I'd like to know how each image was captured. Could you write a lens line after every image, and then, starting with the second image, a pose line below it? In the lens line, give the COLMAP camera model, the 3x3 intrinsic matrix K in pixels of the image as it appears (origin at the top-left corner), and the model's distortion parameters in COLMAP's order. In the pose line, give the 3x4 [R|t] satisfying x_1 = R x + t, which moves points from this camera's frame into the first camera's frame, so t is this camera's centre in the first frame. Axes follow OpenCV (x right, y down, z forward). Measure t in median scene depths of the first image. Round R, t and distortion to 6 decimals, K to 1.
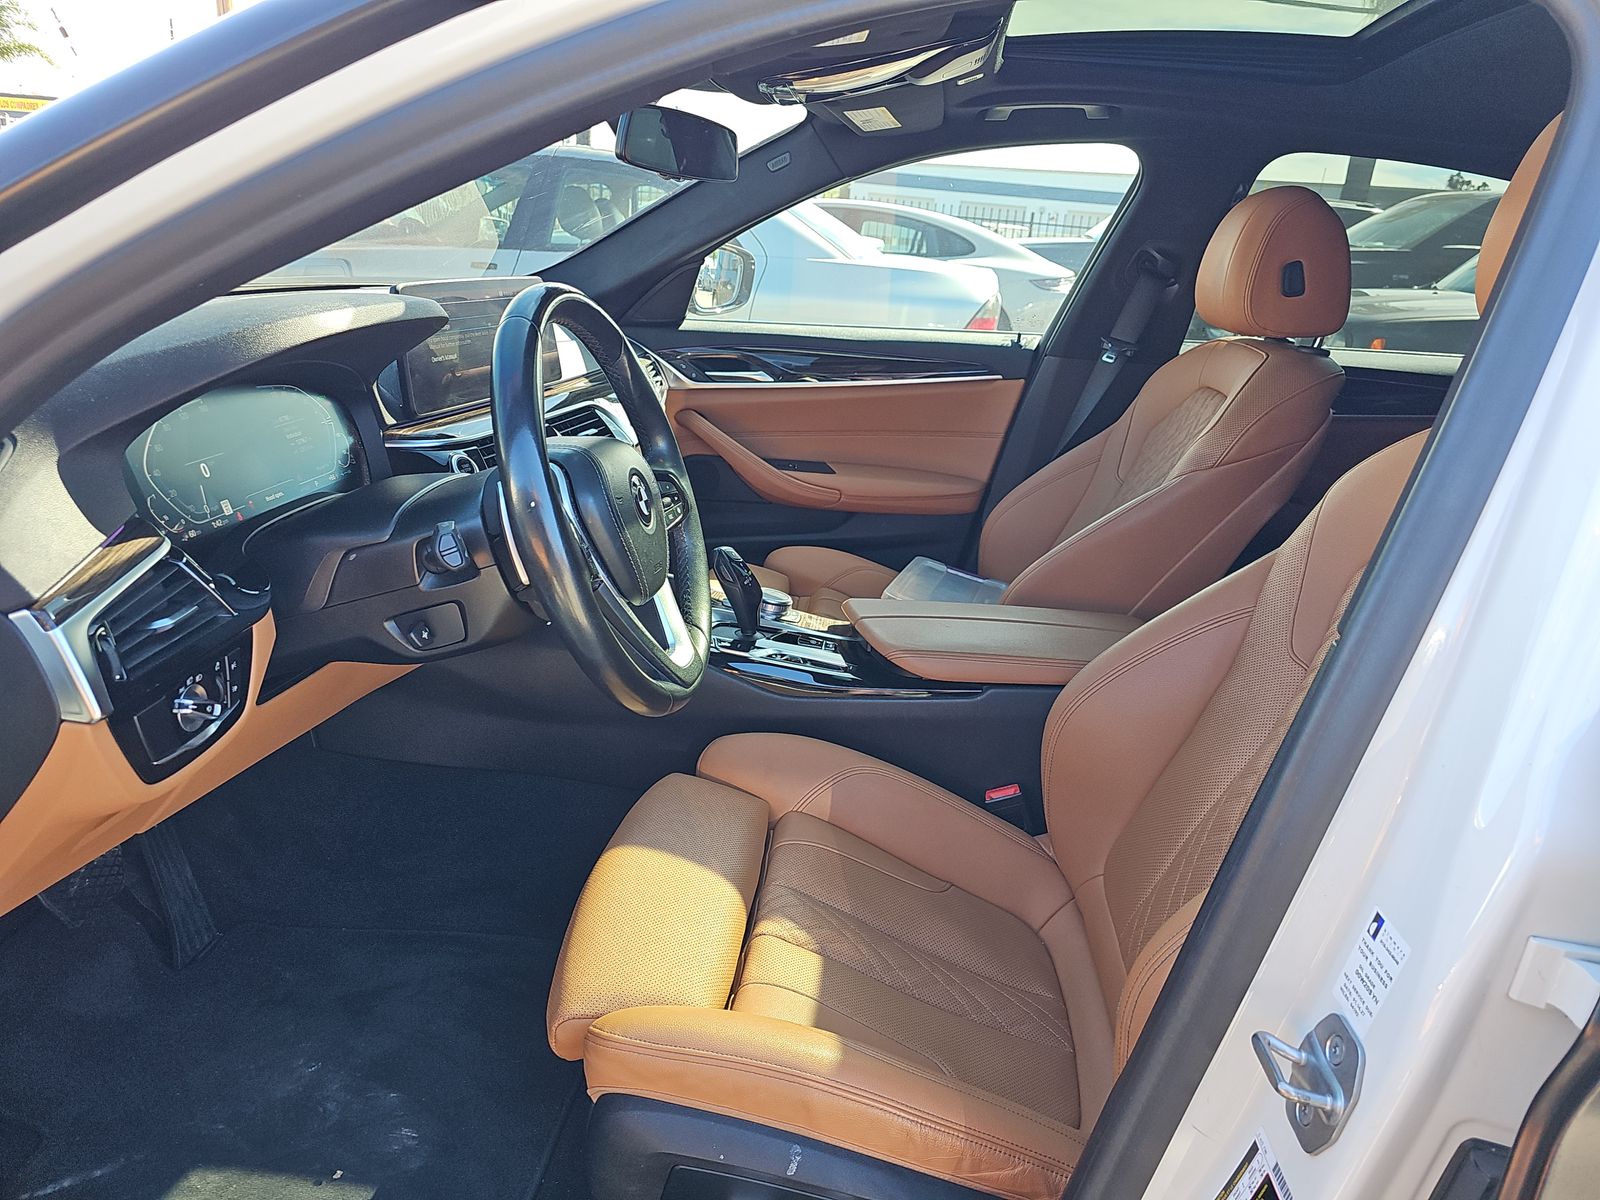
lens RADIAL K [[1117.9, 0, 826.9], [0, 1117.9, 601.0], [0, 0, 1]] dist [0.072315, -0.055431]
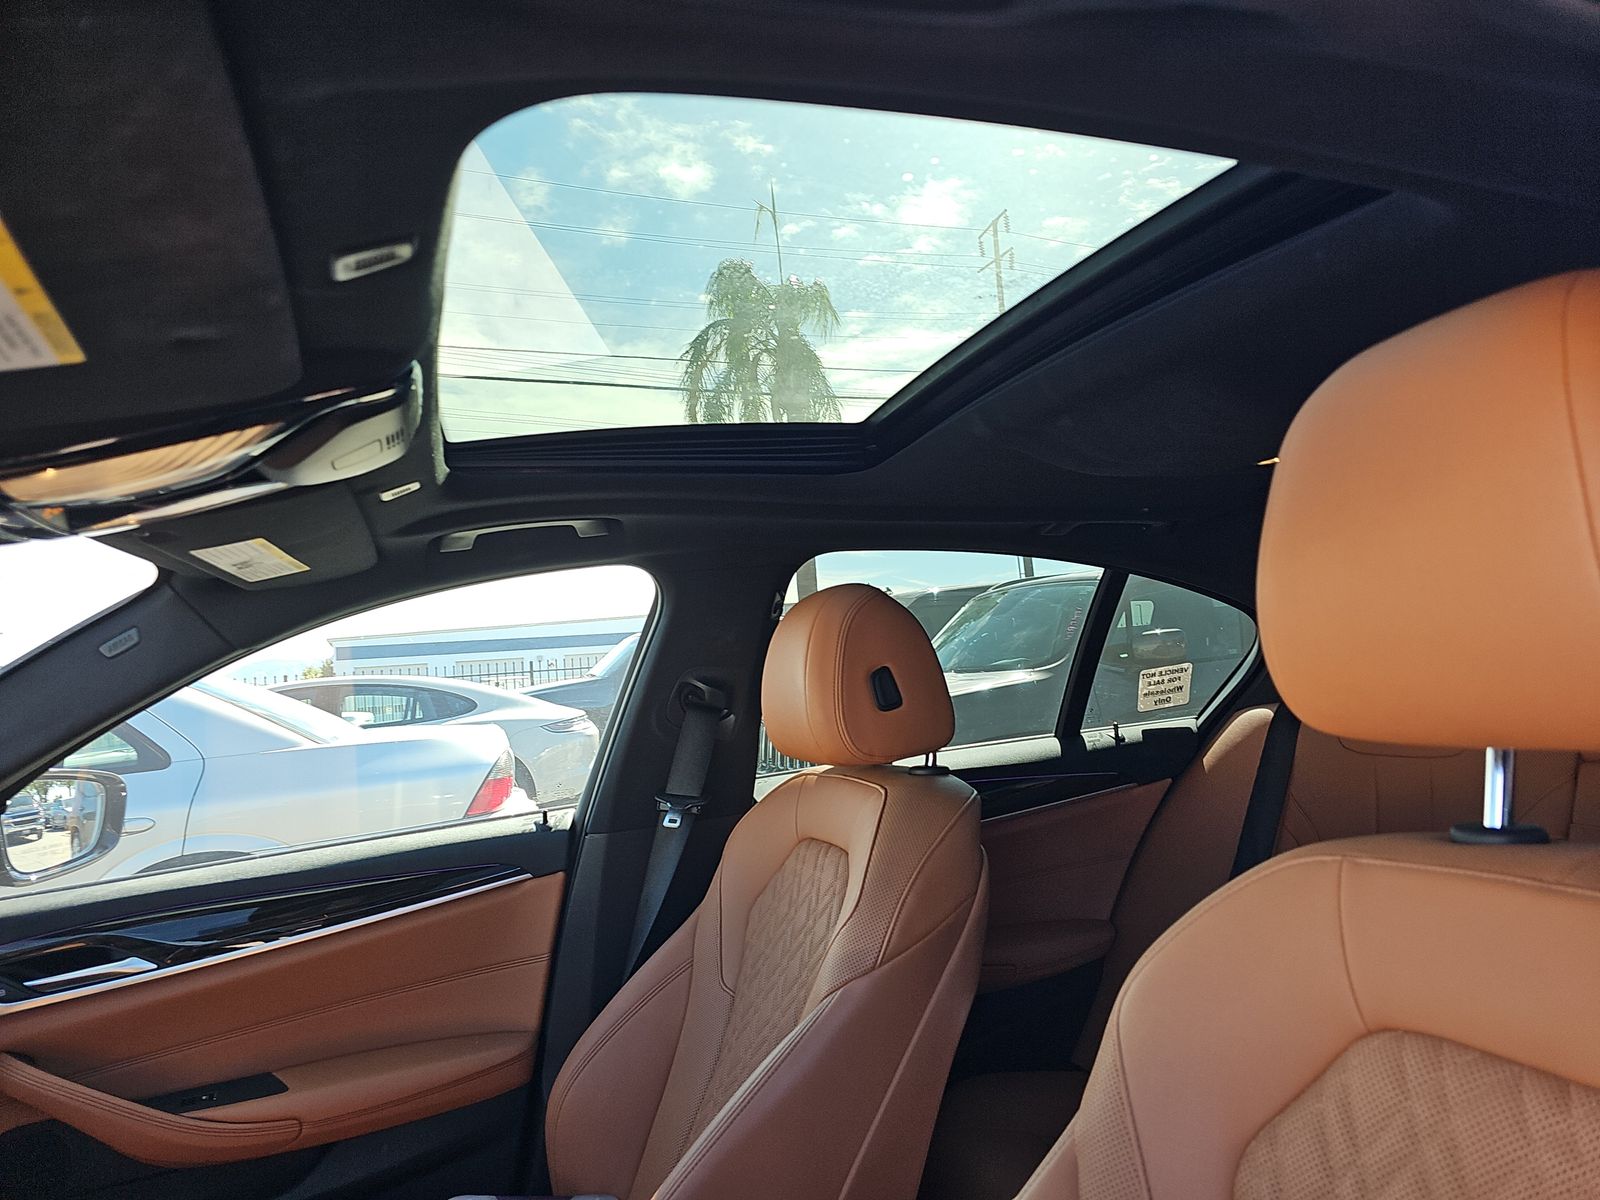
lens RADIAL K [[1117.9, 0, 826.9], [0, 1117.9, 601.0], [0, 0, 1]] dist [0.072315, -0.055431]
pose [[0.899004, -0.124142, 0.419978, 0.045275], [0.270788, 0.911261, -0.310287, -0.084775], [-0.344189, 0.392674, 0.852843, 0.254650]]
